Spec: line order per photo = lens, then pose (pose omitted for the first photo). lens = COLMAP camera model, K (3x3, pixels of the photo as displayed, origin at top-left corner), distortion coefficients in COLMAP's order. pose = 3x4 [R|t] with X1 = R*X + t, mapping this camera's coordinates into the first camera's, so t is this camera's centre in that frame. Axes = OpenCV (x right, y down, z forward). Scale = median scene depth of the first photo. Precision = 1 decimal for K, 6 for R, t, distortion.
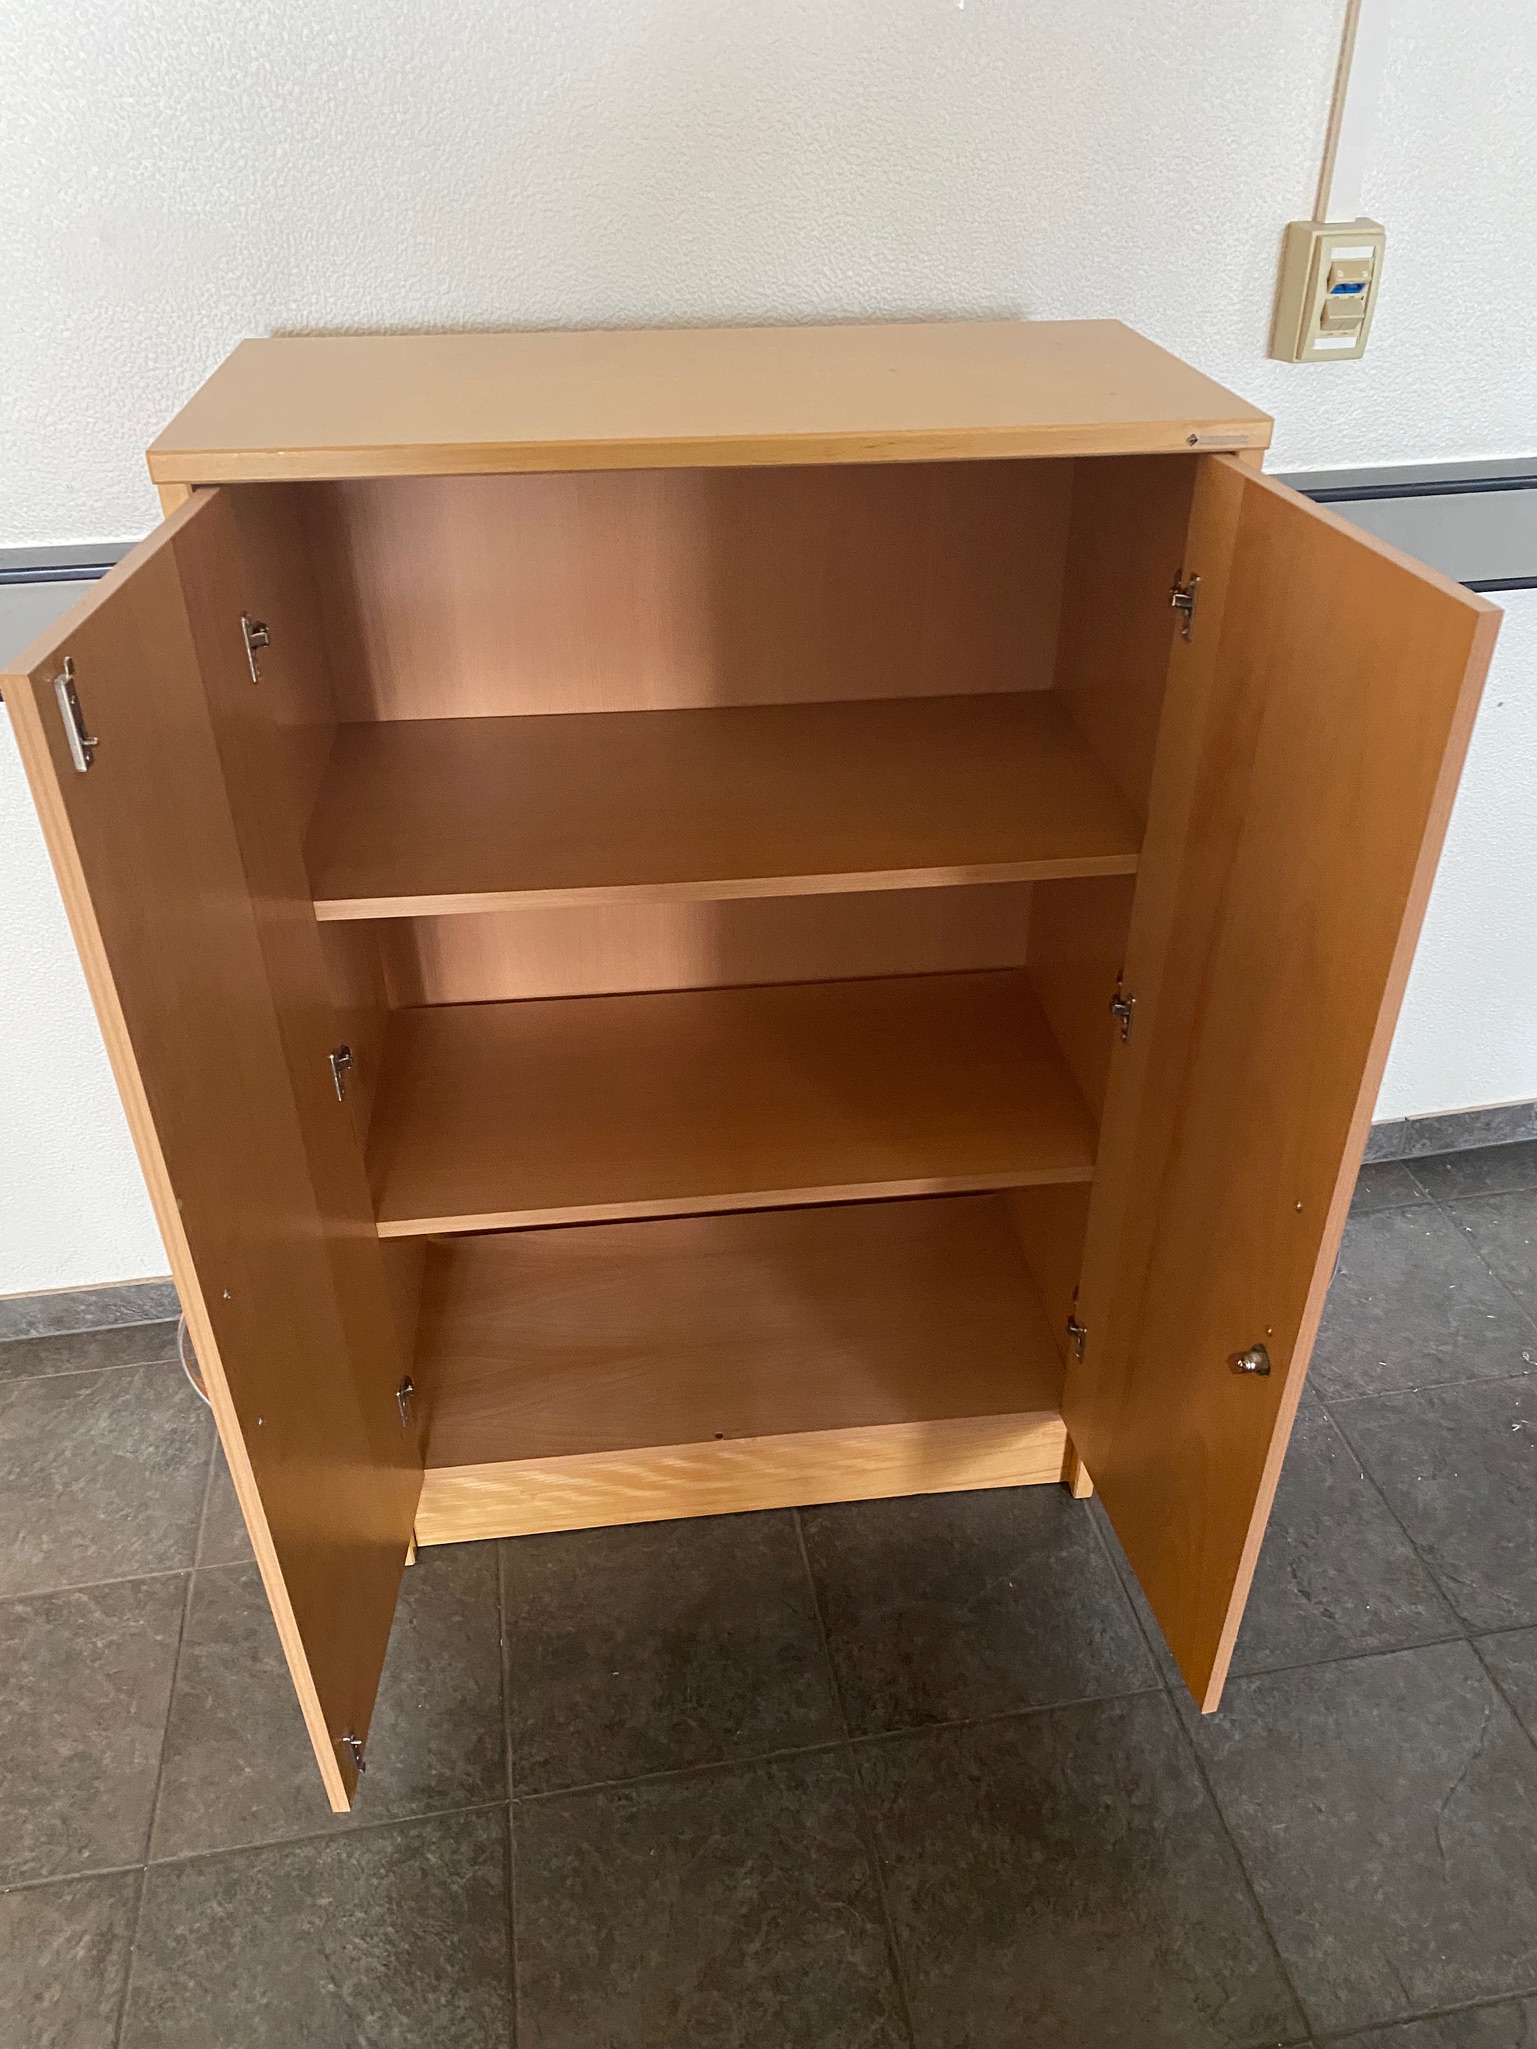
lens RADIAL K [[1510.7, 0, 796.7], [0, 1510.7, 1048.1], [0, 0, 1]] dist [0.007374, 0.003219]
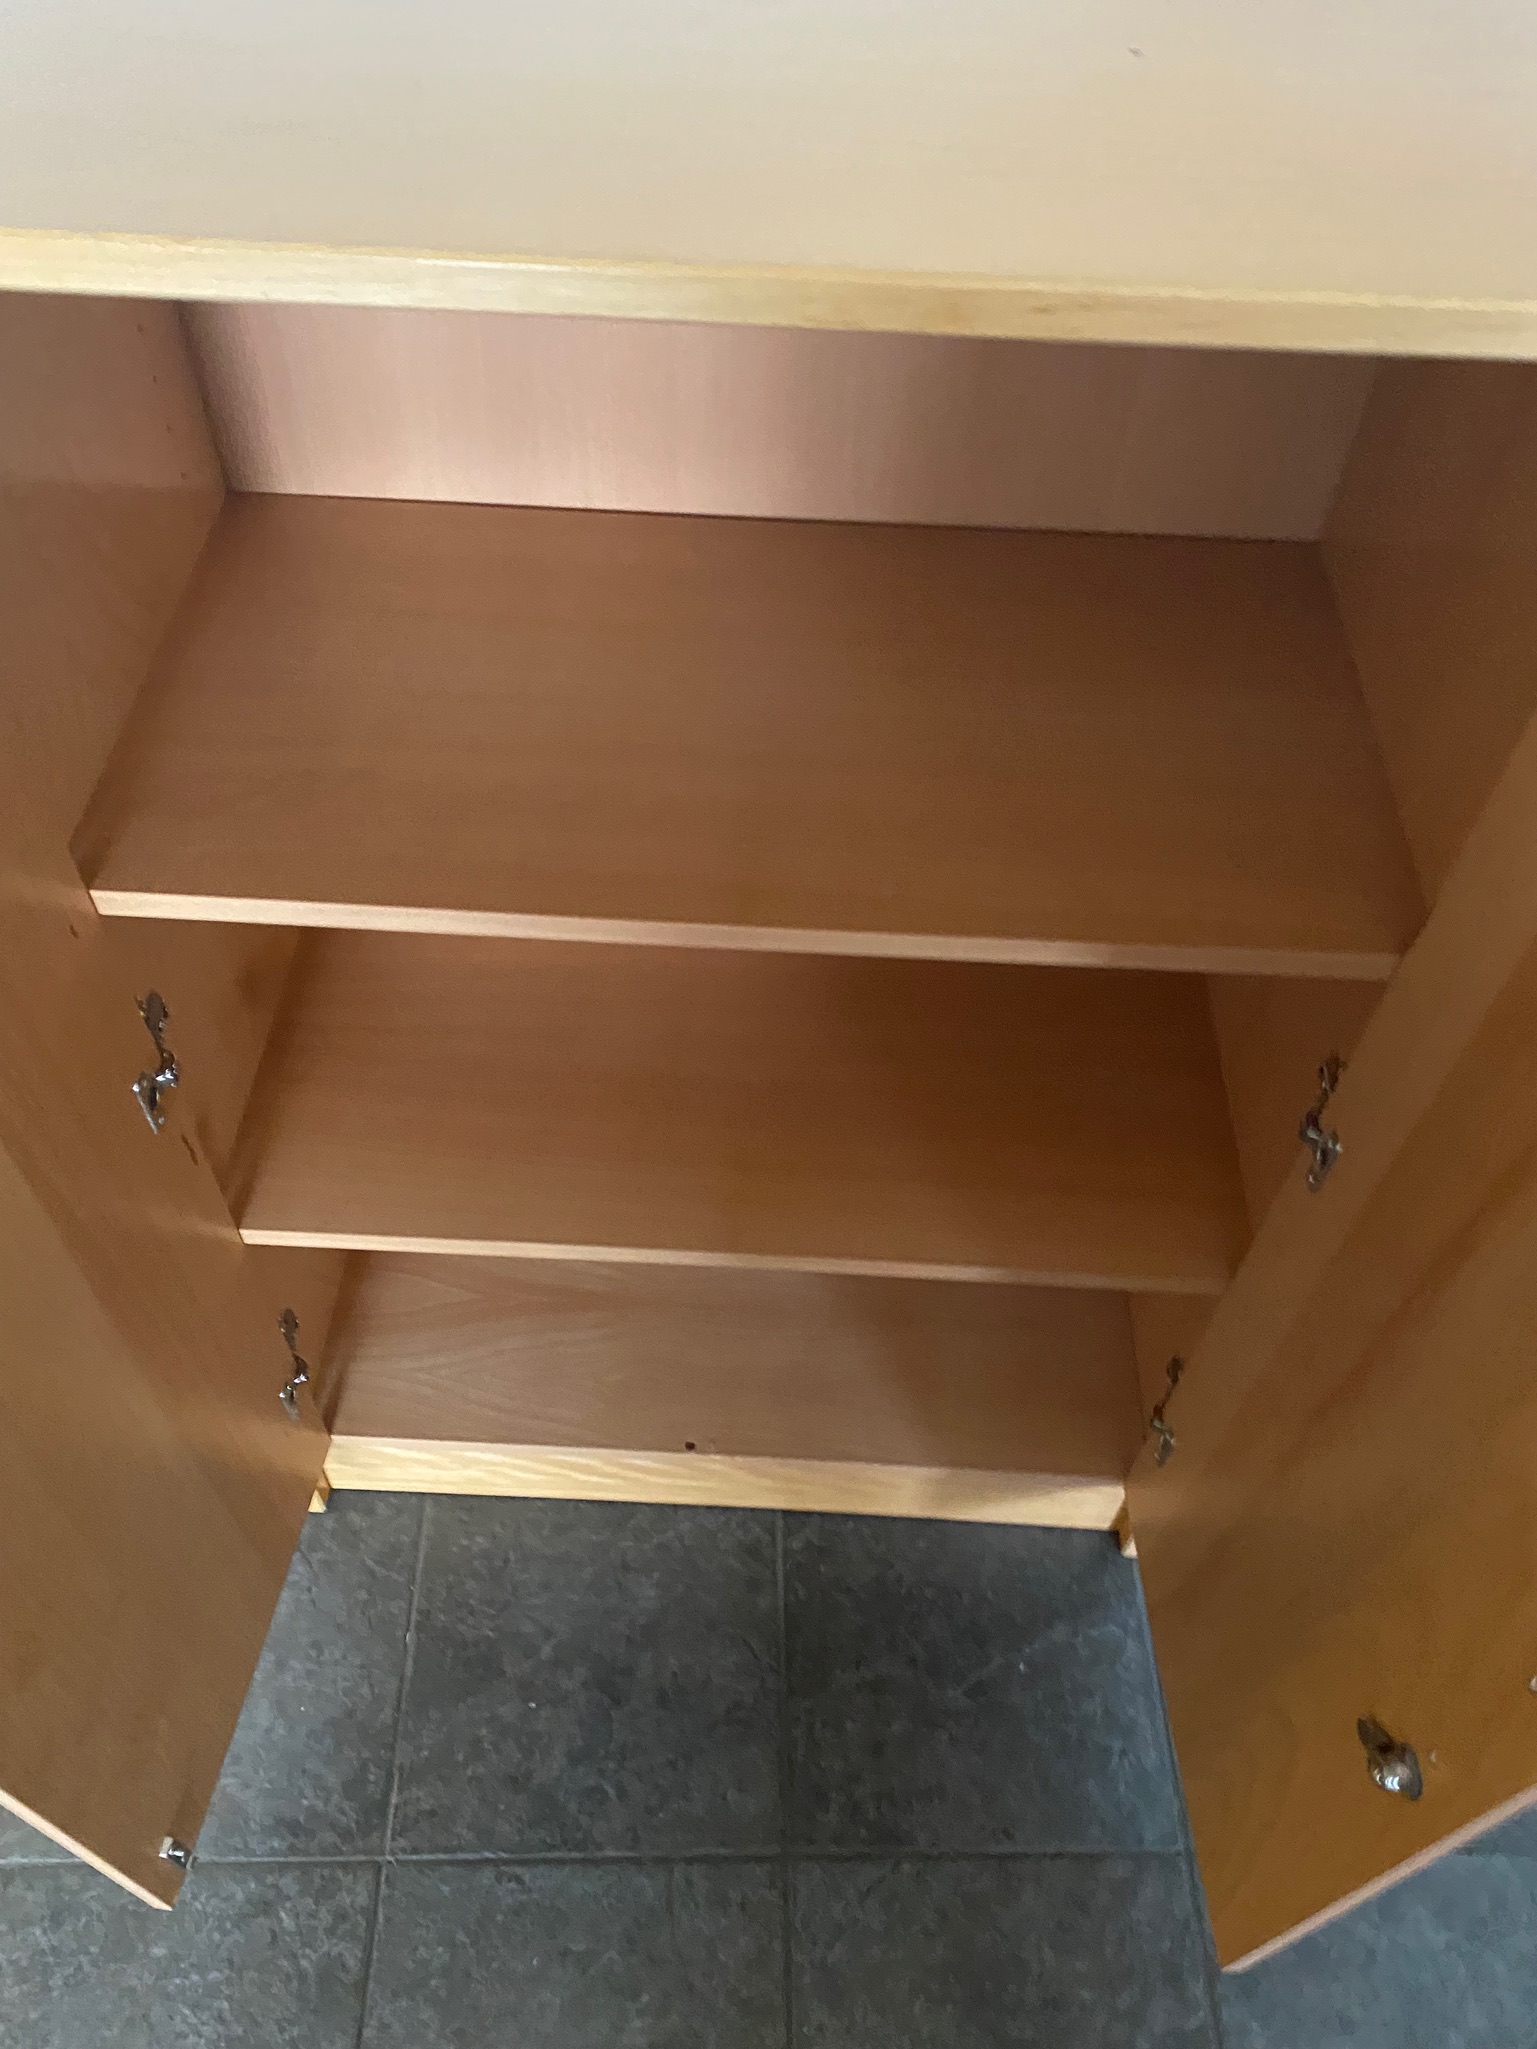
lens RADIAL K [[1519.7, 0, 768.5], [0, 1519.7, 1024.5], [0, 0, 1]] dist [0.009360, -0.002262]
pose [[0.985982, 0.145911, -0.080923, 0.024662], [-0.116739, 0.949812, 0.290222, -0.217992], [0.119208, -0.276707, 0.953532, 0.323971]]
